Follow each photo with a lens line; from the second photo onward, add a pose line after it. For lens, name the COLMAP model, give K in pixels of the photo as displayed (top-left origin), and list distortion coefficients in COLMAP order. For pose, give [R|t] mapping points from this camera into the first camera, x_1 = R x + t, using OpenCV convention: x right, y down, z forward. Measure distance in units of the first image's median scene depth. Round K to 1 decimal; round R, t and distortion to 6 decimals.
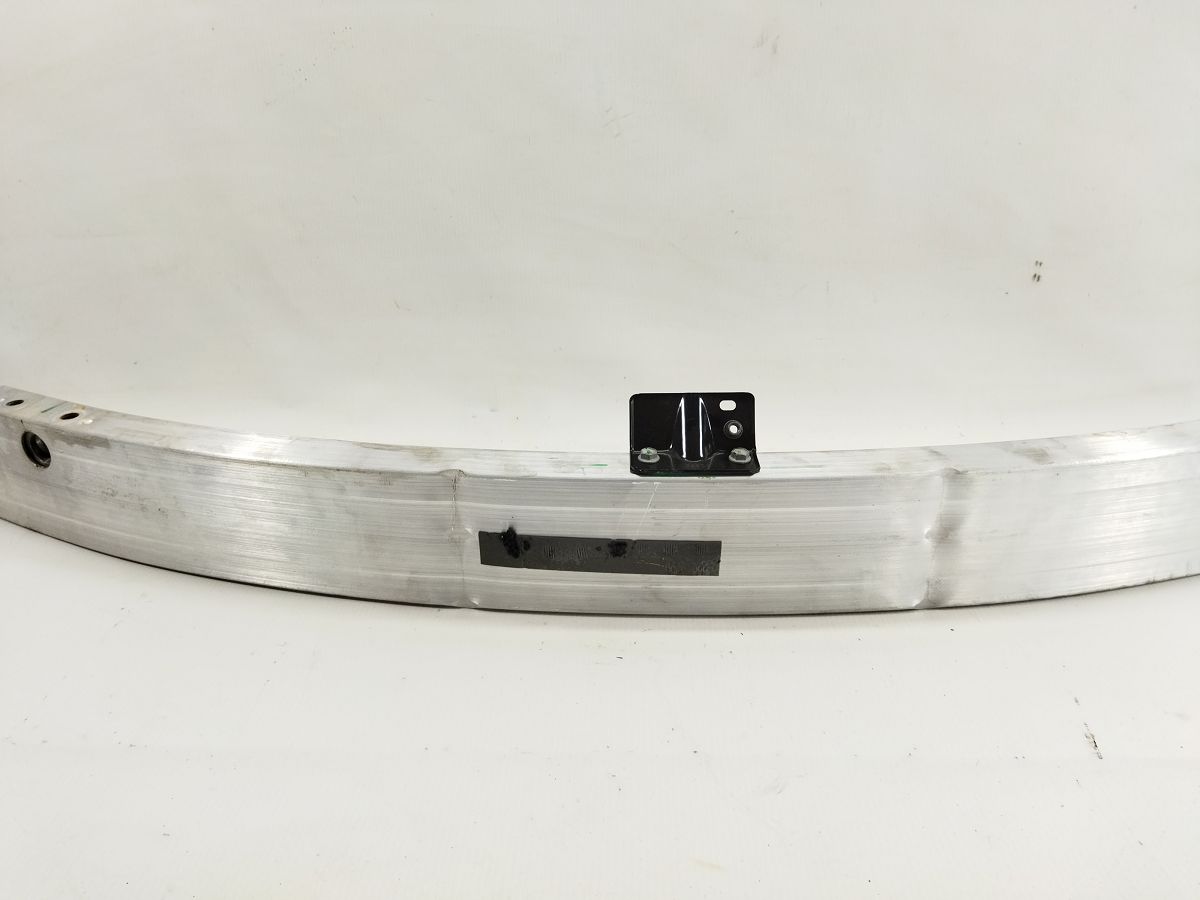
lens RADIAL K [[881.5, 0, 600.0], [0, 881.5, 450.0], [0, 0, 1]] dist [0.085244, -0.119200]
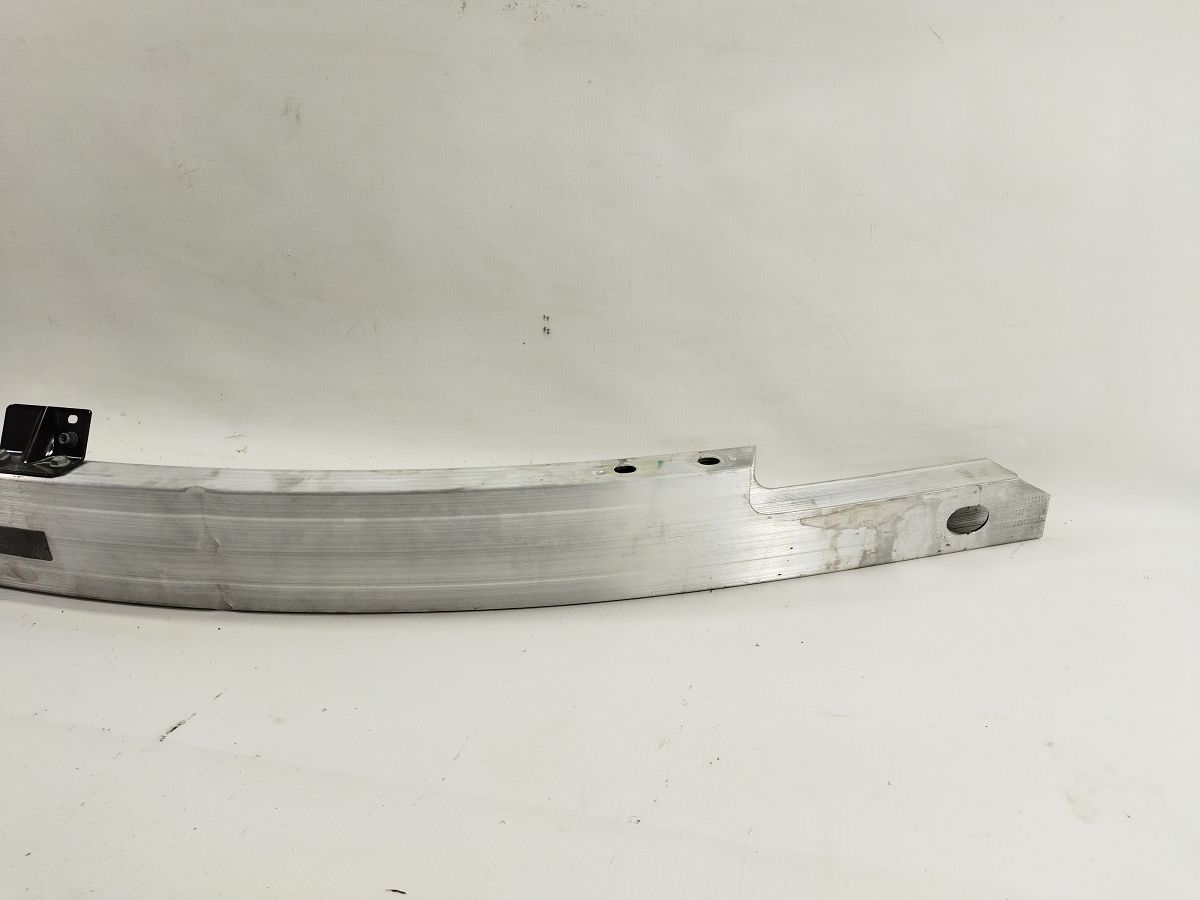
lens RADIAL K [[881.5, 0, 600.0], [0, 881.5, 450.0], [0, 0, 1]] dist [0.085244, -0.119200]
pose [[0.976244, 0.081348, -0.200824, 1.081627], [-0.086730, 0.996067, -0.018132, -0.049039], [0.198559, 0.035119, 0.979460, -0.036462]]
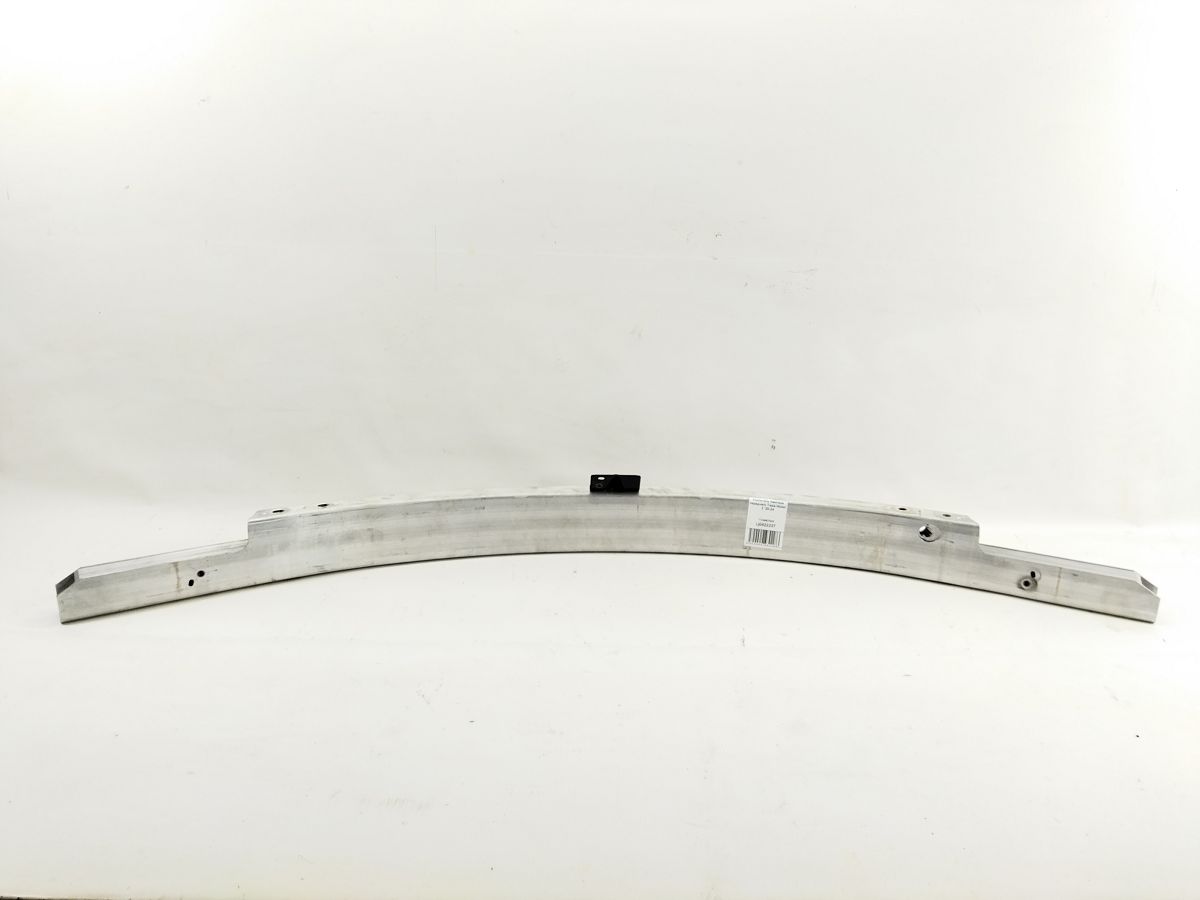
lens RADIAL K [[881.5, 0, 600.0], [0, 881.5, 450.0], [0, 0, 1]] dist [0.085244, -0.119200]
pose [[0.998085, 0.027393, 0.055456, -0.003062], [-0.019930, 0.991194, -0.130911, 0.106962], [-0.058554, 0.129555, 0.989842, -1.268054]]
